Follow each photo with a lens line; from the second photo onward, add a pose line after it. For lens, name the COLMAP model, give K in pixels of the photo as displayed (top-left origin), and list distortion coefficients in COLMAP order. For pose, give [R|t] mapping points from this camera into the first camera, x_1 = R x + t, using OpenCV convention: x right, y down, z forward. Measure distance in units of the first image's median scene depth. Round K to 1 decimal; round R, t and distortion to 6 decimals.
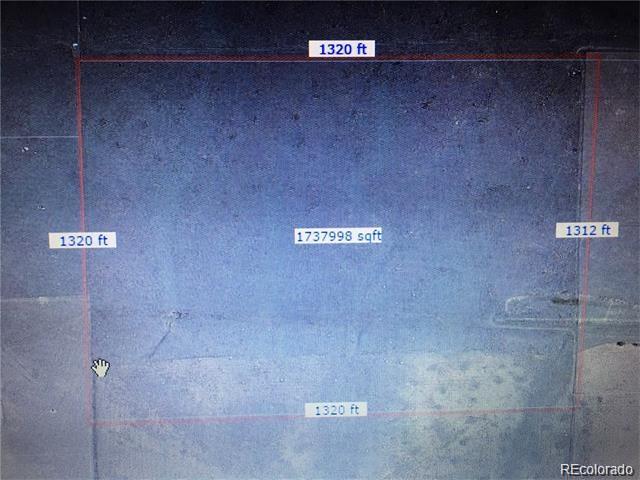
lens RADIAL K [[532.2, 0, 312.7], [0, 532.2, 239.3], [0, 0, 1]] dist [0.046355, -0.098222]
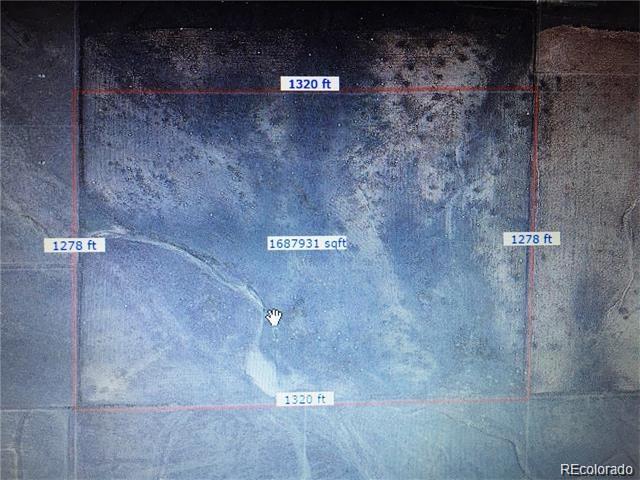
lens RADIAL K [[532.2, 0, 317.5], [0, 532.2, 244.6], [0, 0, 1]] dist [0.046355, -0.098222]
pose [[0.999959, 0.003768, 0.008286, 0.050934], [-0.003424, 0.999148, -0.041129, 0.680213], [-0.008434, 0.041099, 0.999119, -0.045424]]
